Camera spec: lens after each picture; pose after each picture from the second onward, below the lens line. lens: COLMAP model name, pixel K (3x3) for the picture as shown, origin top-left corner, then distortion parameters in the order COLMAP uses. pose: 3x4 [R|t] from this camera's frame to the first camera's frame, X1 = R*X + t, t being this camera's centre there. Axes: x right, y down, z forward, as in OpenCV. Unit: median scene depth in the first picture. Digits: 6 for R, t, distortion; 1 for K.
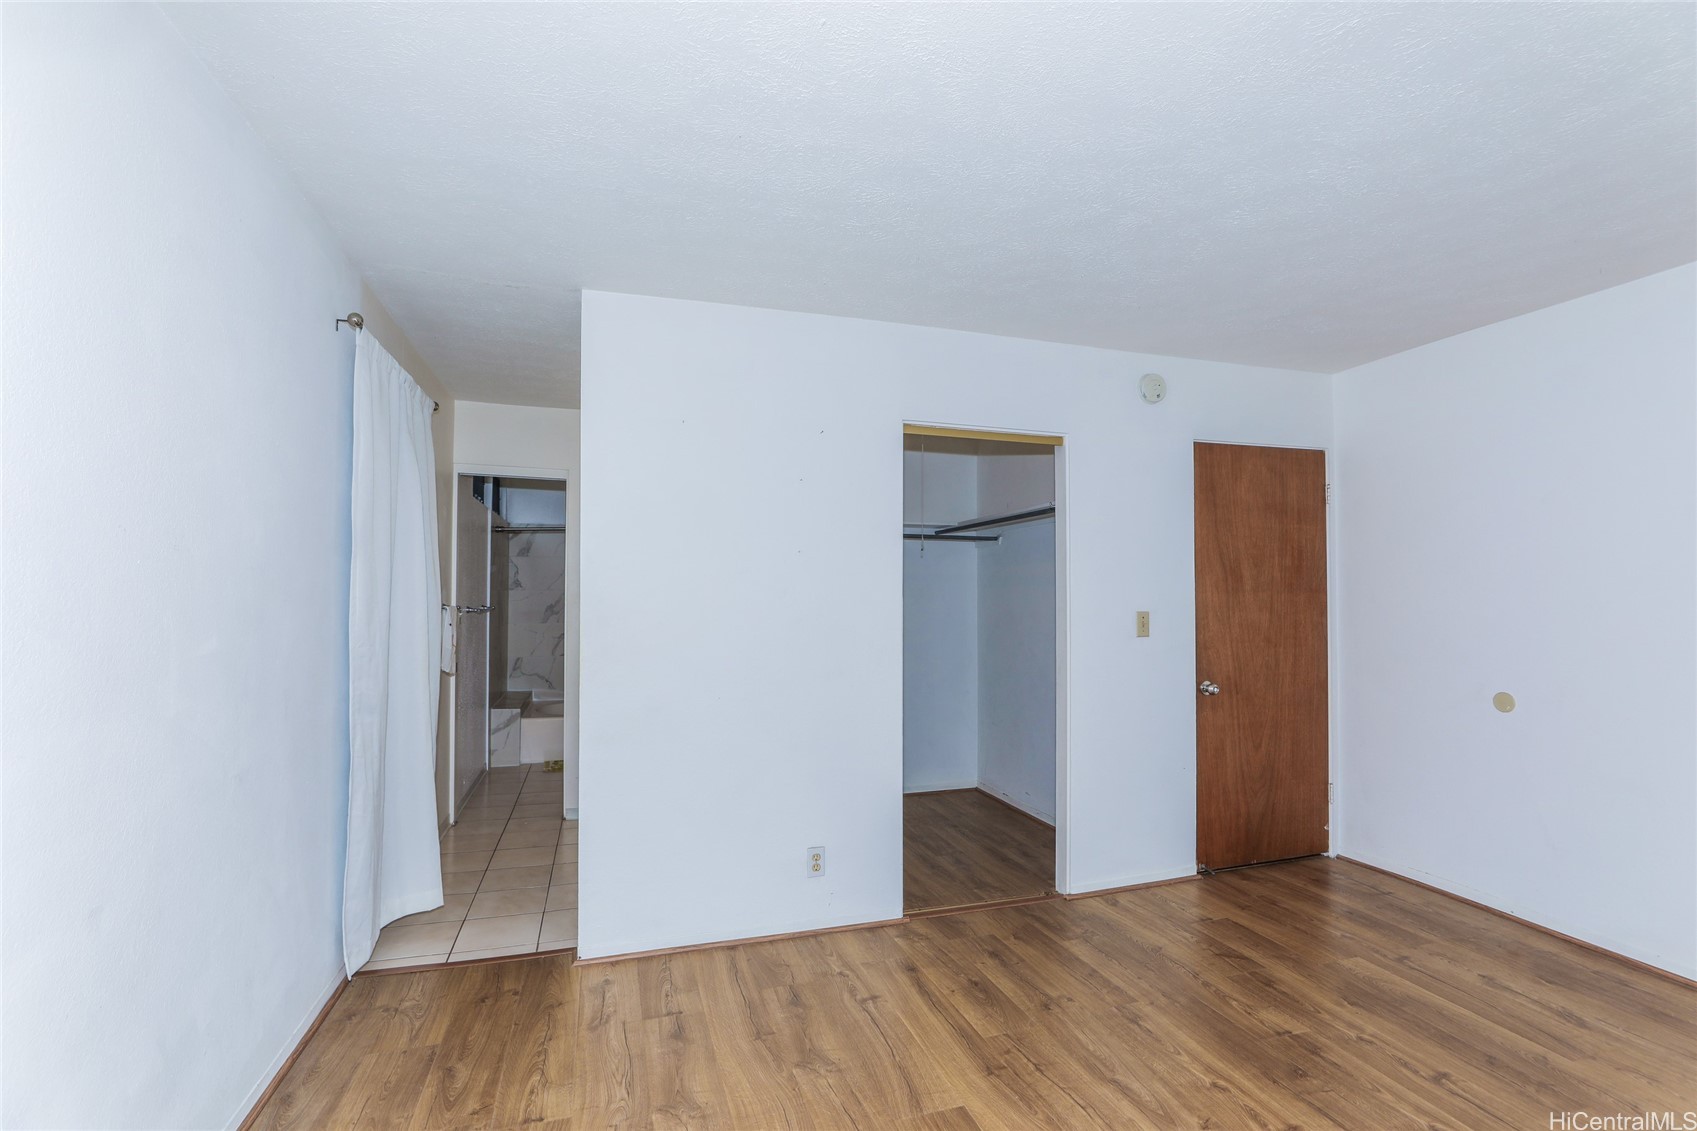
lens RADIAL K [[789.6, 0, 849.1], [0, 789.6, 591.7], [0, 0, 1]] dist [-0.030047, 0.016208]
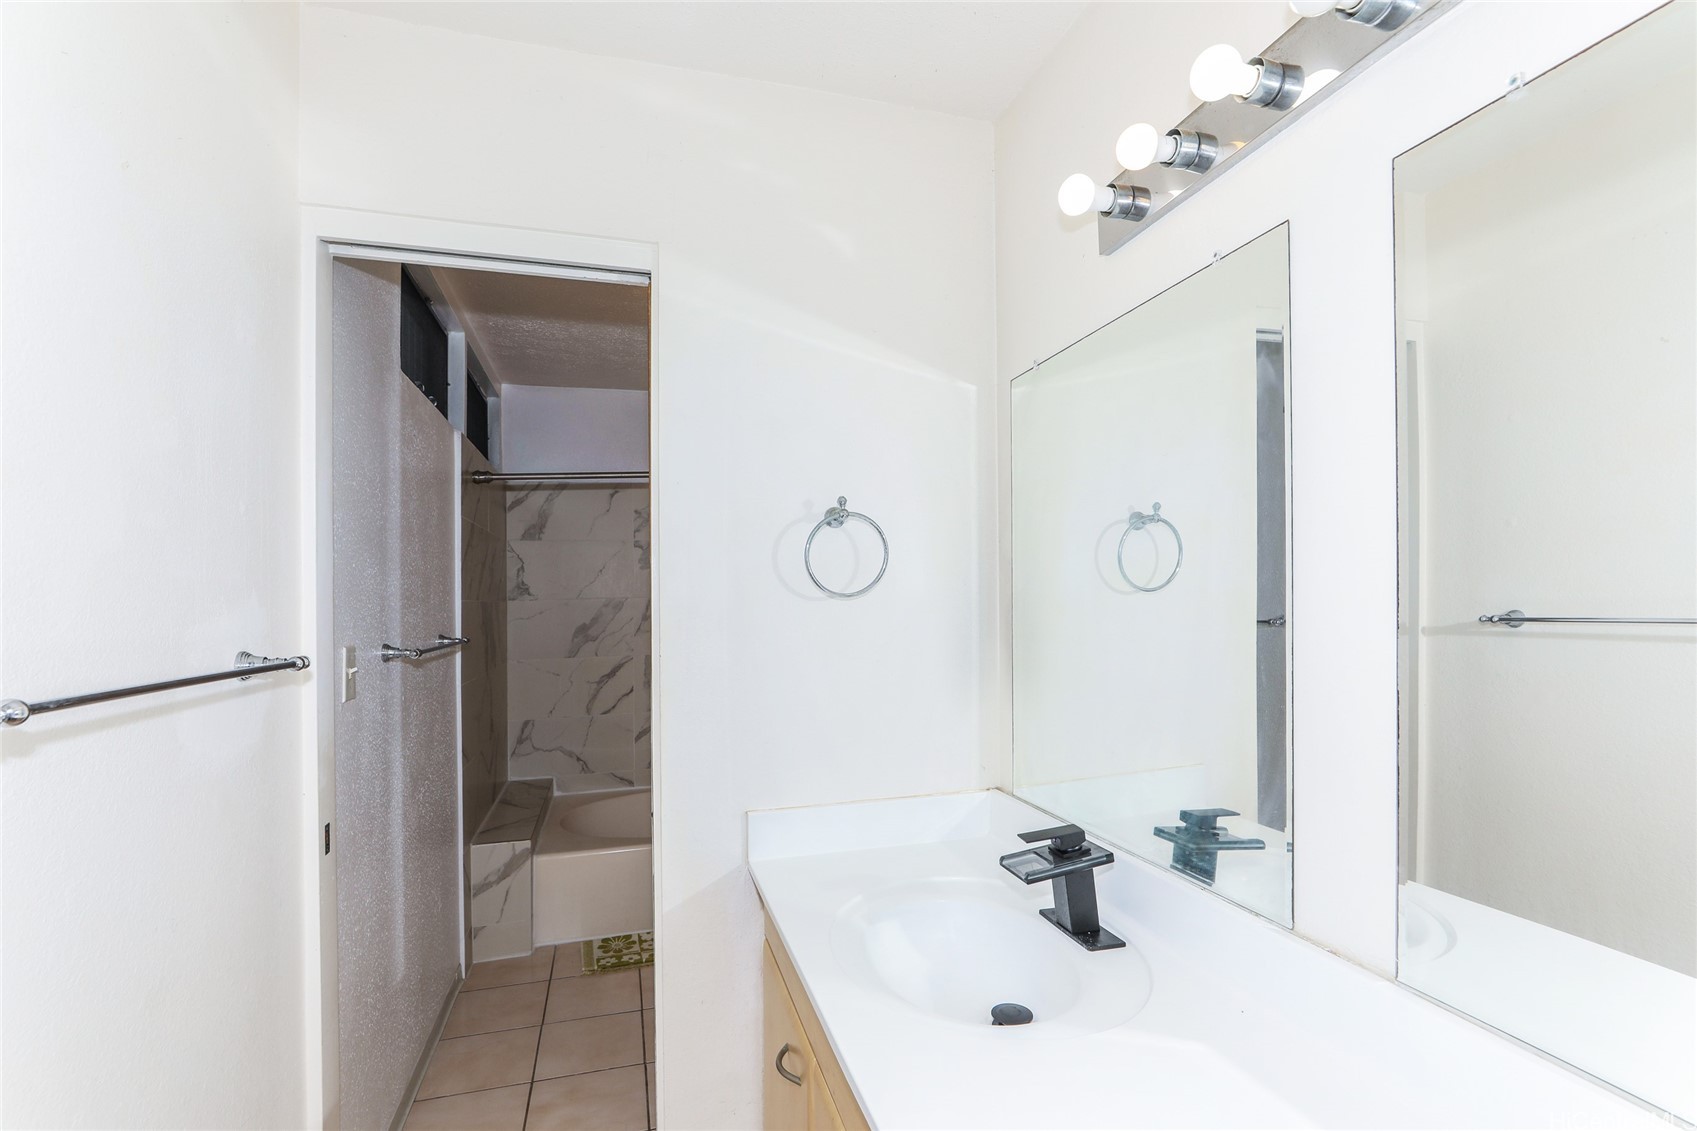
lens RADIAL K [[789.6, 0, 849.1], [0, 789.6, 591.7], [0, 0, 1]] dist [-0.030047, 0.016208]
pose [[0.999757, -0.016797, -0.014303, -0.184004], [0.016796, 0.999859, -0.000148, -0.004361], [0.014303, -0.000092, 0.999898, 0.449206]]
